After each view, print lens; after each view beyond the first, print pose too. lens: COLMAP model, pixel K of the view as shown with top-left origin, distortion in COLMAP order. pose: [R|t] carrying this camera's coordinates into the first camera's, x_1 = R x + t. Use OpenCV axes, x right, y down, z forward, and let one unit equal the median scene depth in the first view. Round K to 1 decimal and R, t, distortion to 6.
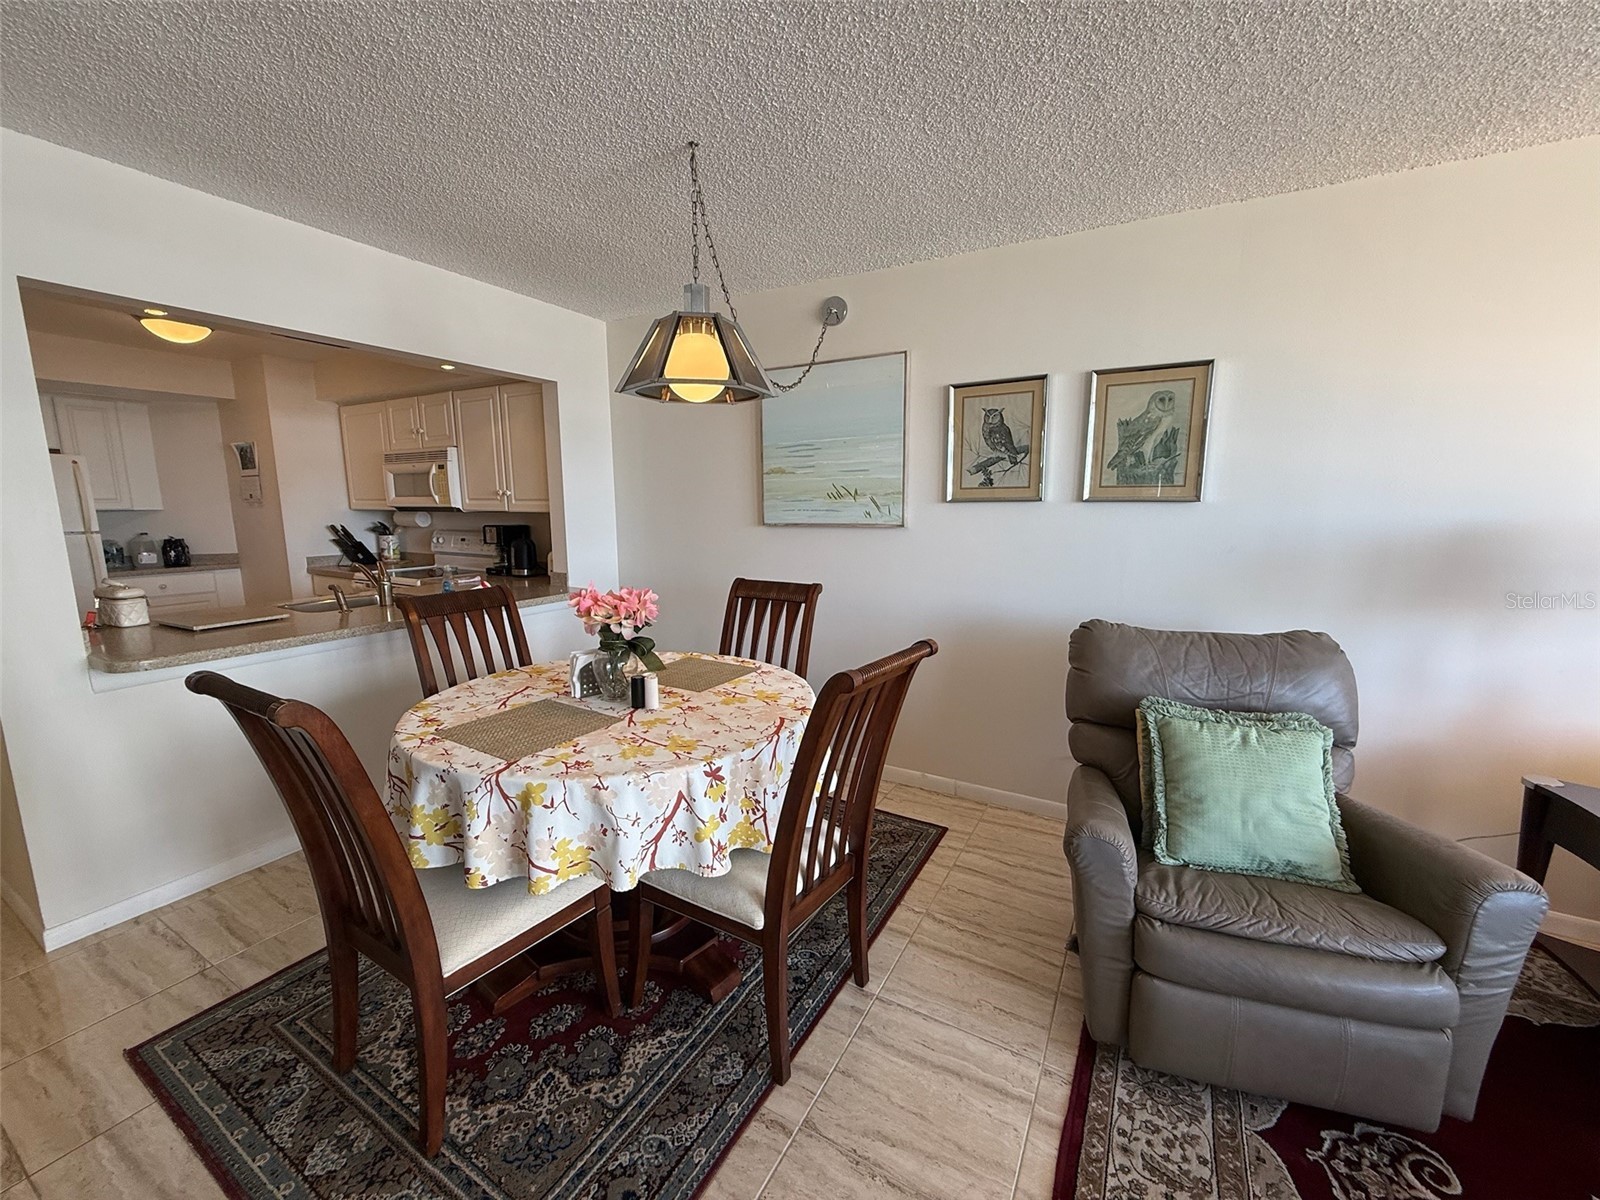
lens RADIAL K [[637.1, 0, 797.5], [0, 637.1, 600.1], [0, 0, 1]] dist [-0.000757, 0.000071]
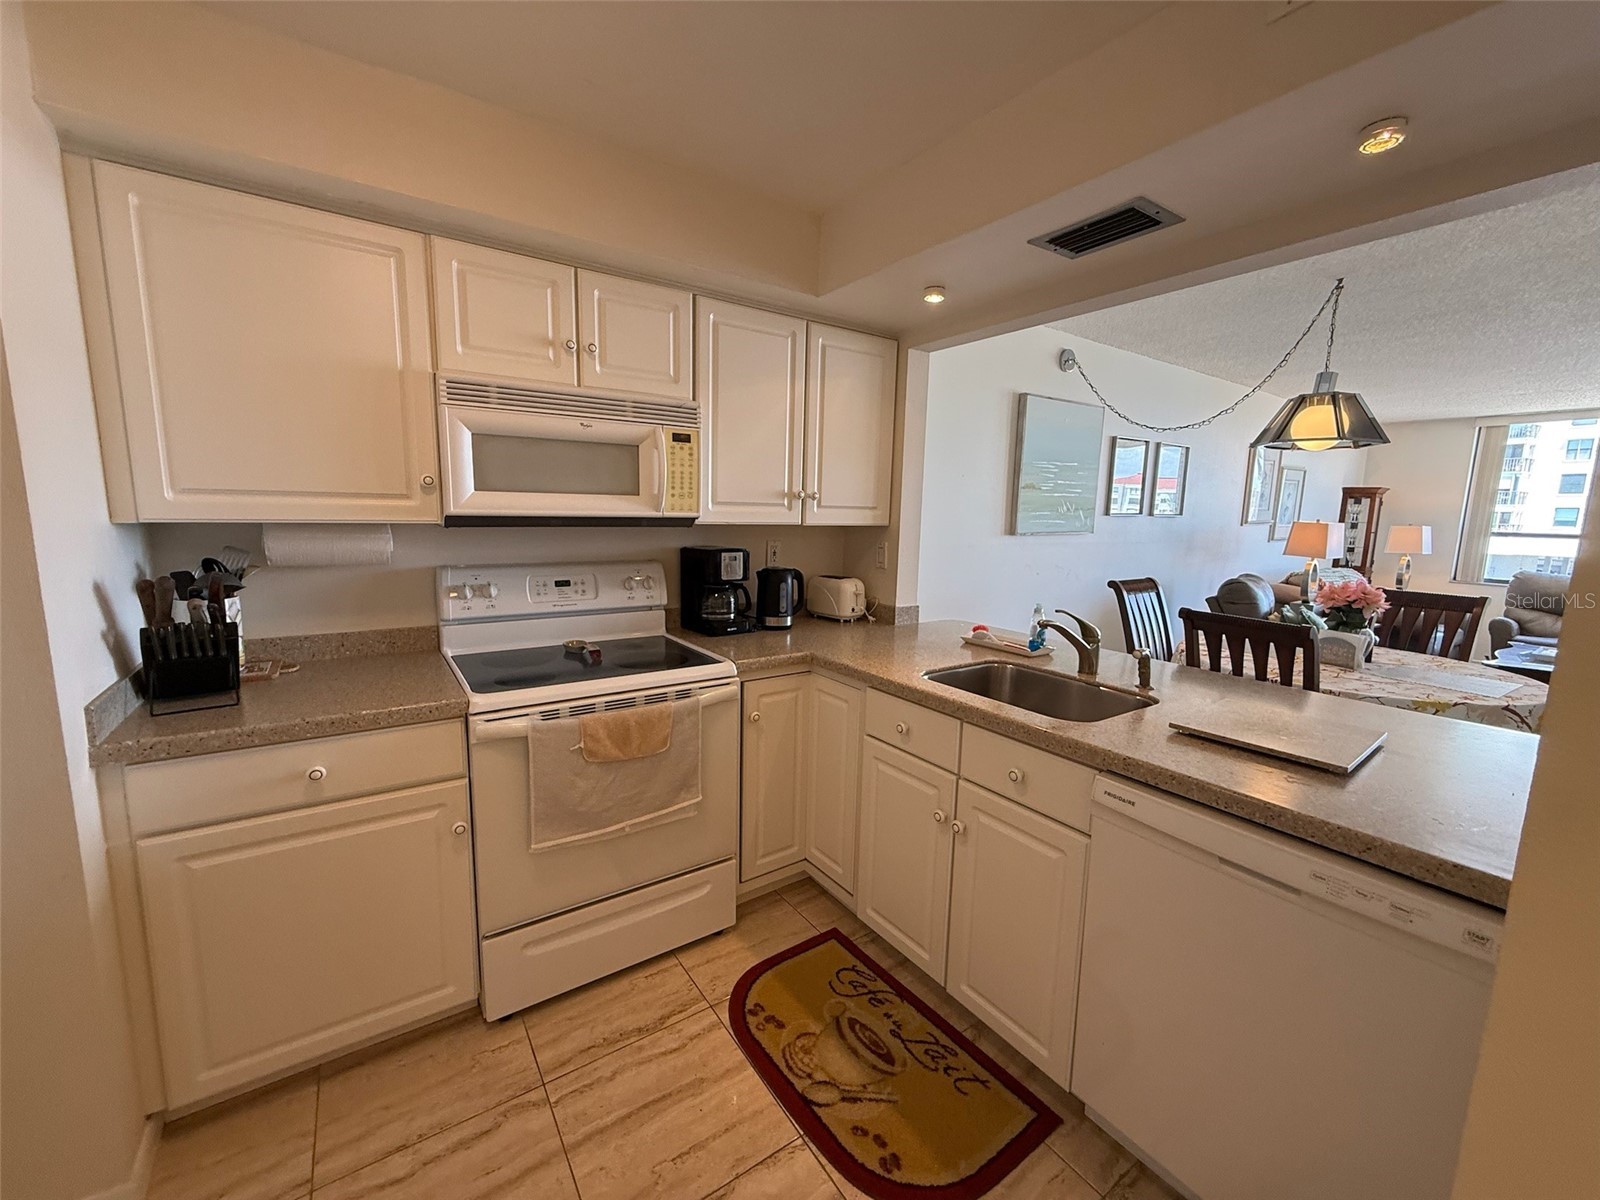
lens RADIAL K [[637.1, 0, 795.5], [0, 637.1, 600.4], [0, 0, 1]] dist [-0.000757, 0.000071]
pose [[0.438842, -0.120312, 0.890473, -1.628582], [0.116227, 0.990271, 0.076517, -0.182051], [-0.891016, 0.069918, 0.448556, 1.163740]]
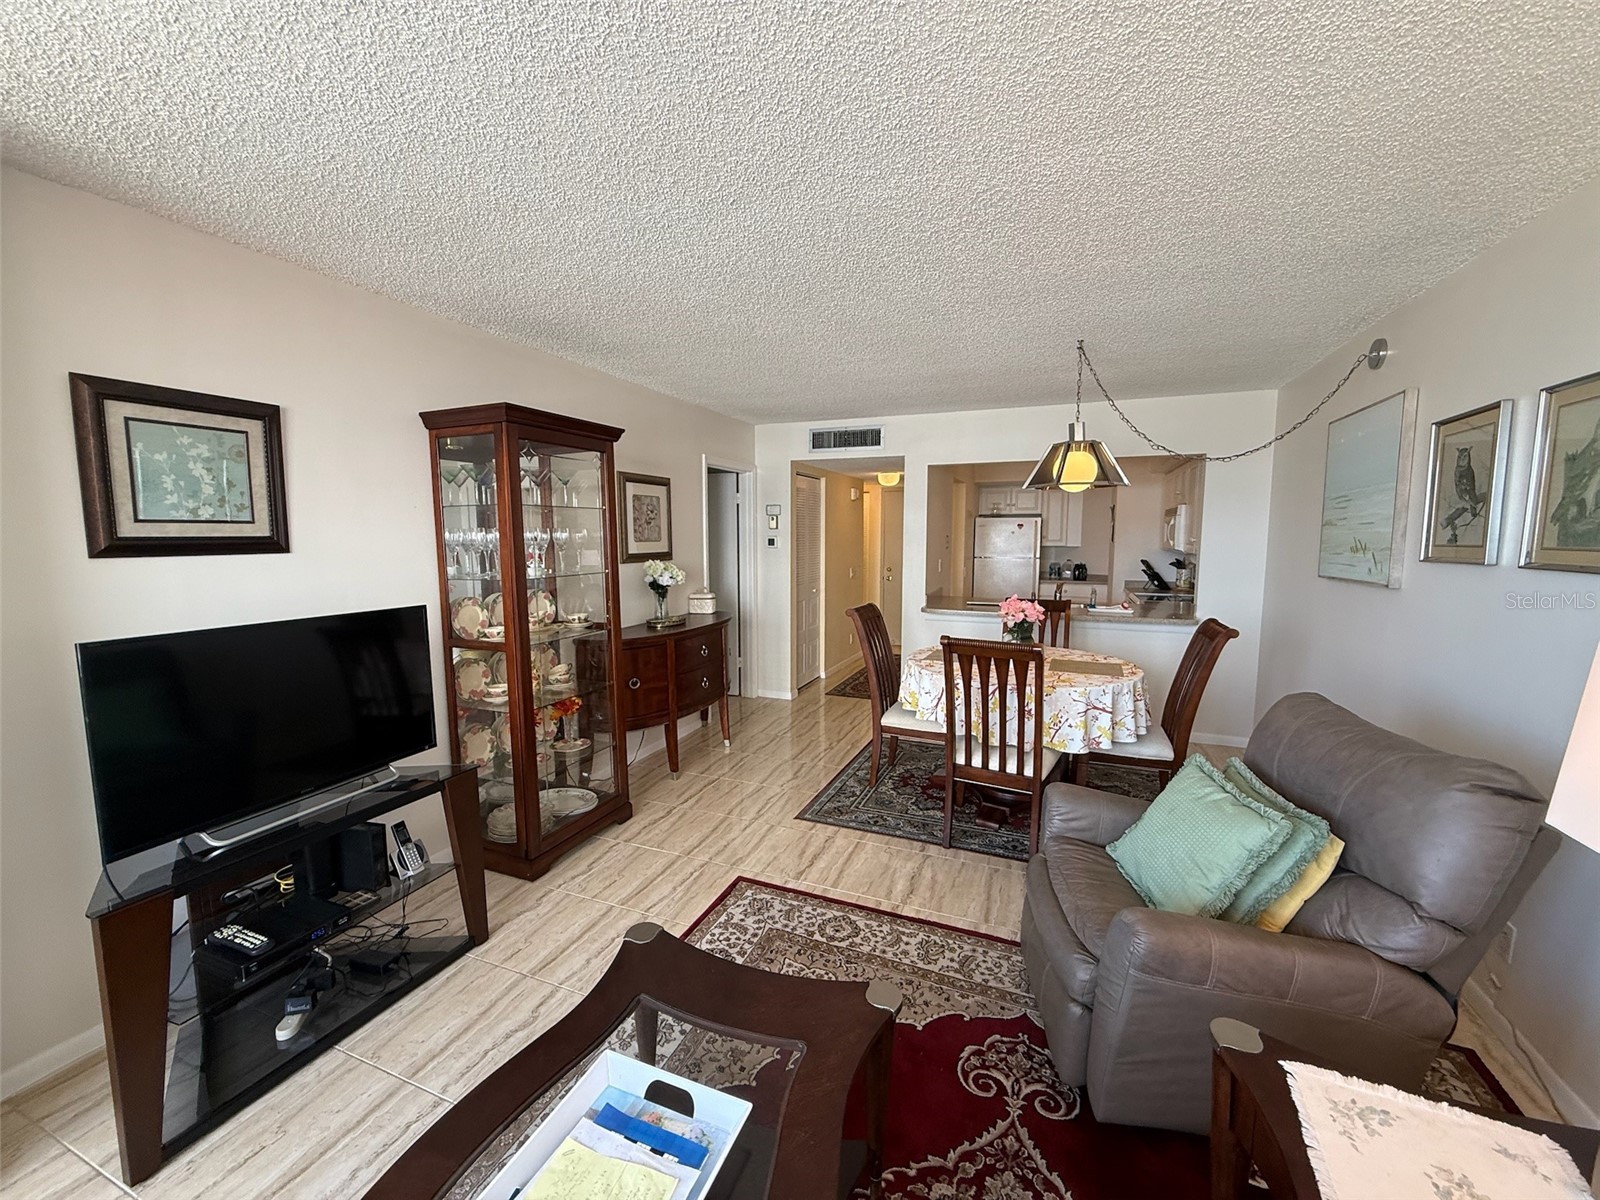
lens RADIAL K [[637.1, 0, 798.9], [0, 637.1, 601.7], [0, 0, 1]] dist [-0.000757, 0.000071]
pose [[0.126000, 0.105983, -0.986353, 1.116239], [-0.151941, 0.984607, 0.086386, -0.058257], [0.980325, 0.138983, 0.140164, 0.108729]]
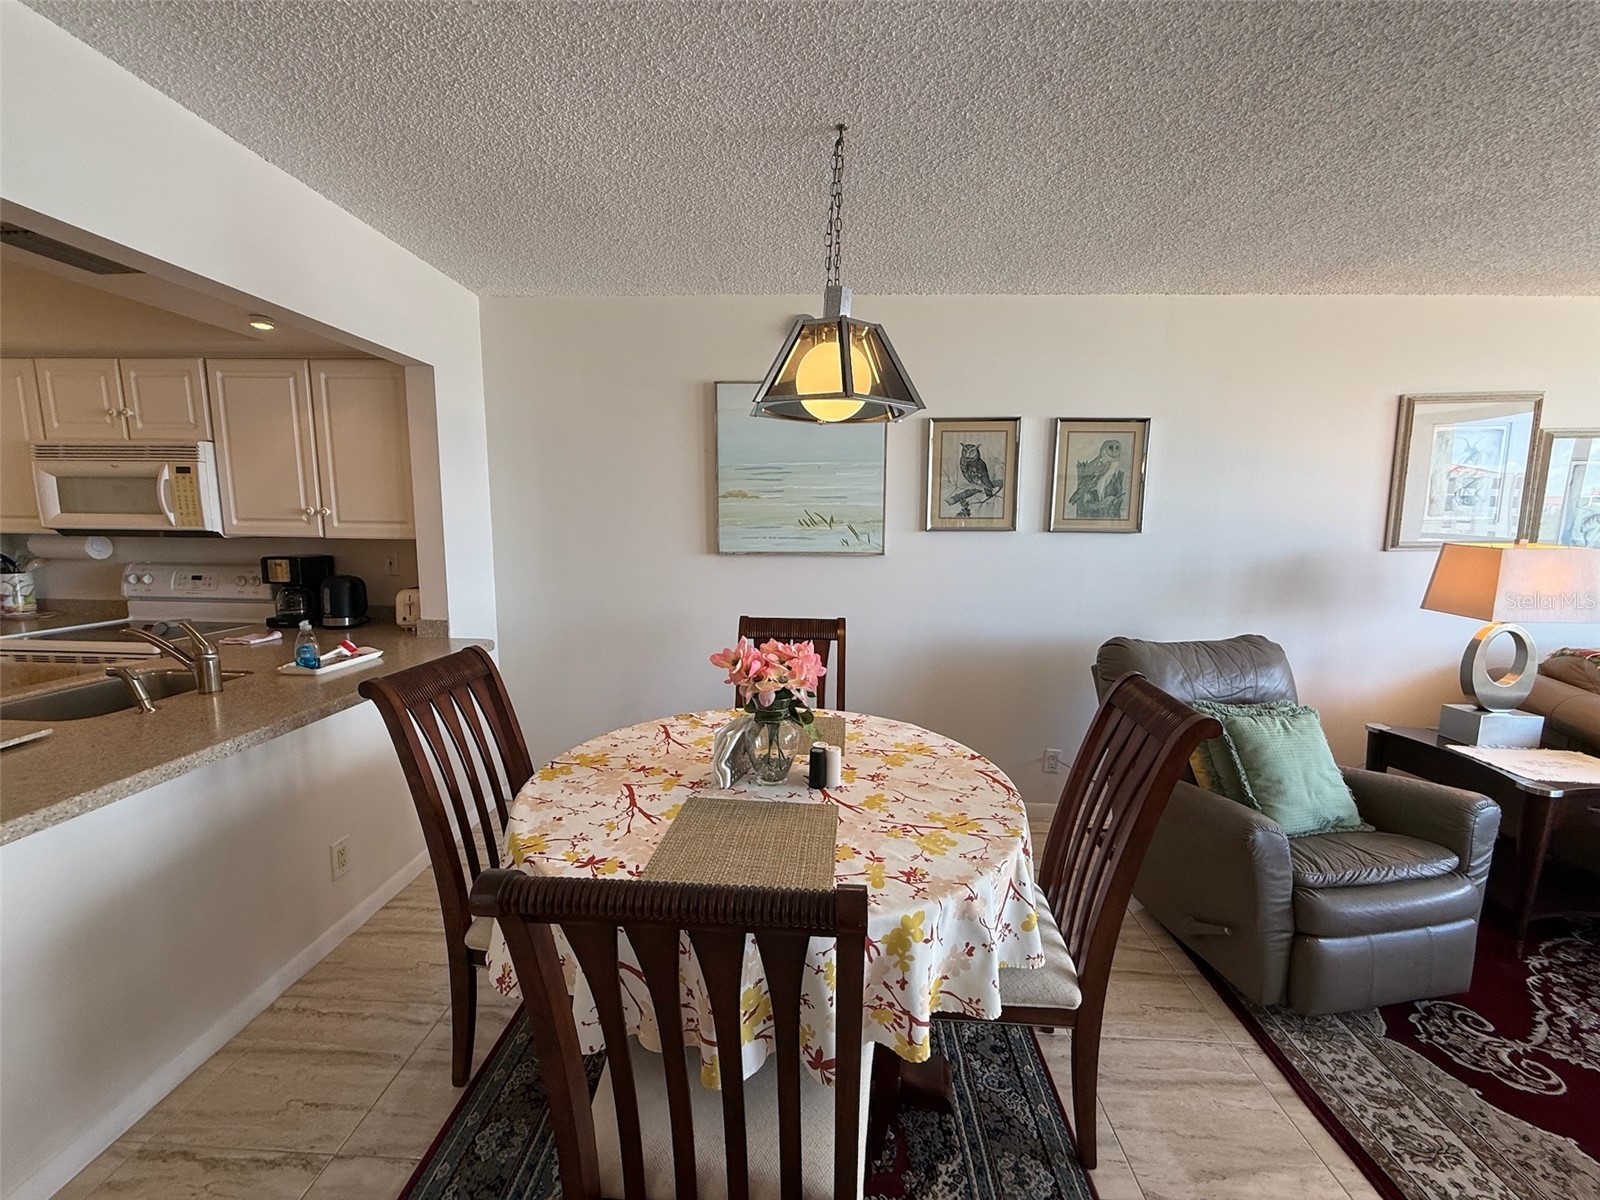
lens RADIAL K [[637.1, 0, 797.1], [0, 637.1, 600.6], [0, 0, 1]] dist [-0.000757, 0.000071]
pose [[0.890453, -0.047026, 0.452638, -0.492329], [0.057830, 0.998276, -0.010053, -0.050095], [-0.451385, 0.035128, 0.891638, 0.210997]]
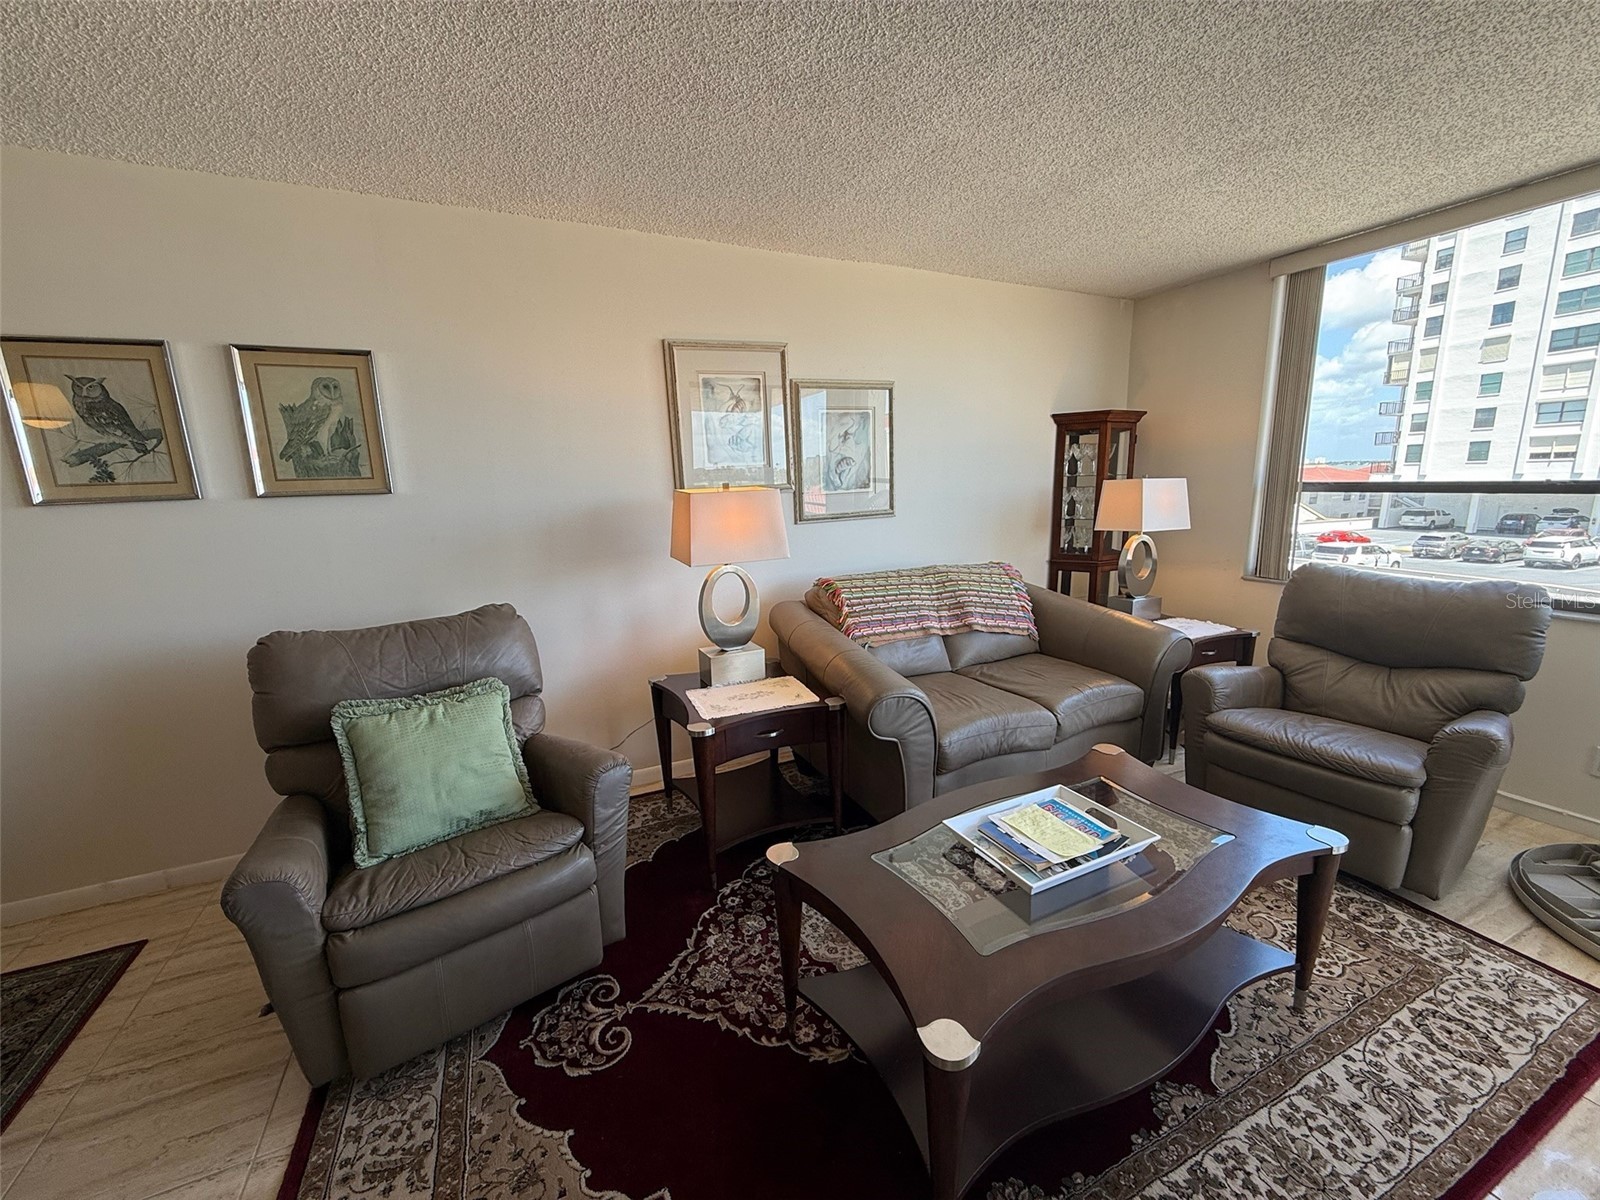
lens RADIAL K [[637.1, 0, 795.9], [0, 637.1, 602.1], [0, 0, 1]] dist [-0.000757, 0.000071]
pose [[0.574962, -0.171557, 0.799991, 0.161008], [0.154271, 0.982963, 0.099919, 0.011314], [-0.803504, 0.065966, 0.591633, -0.092477]]
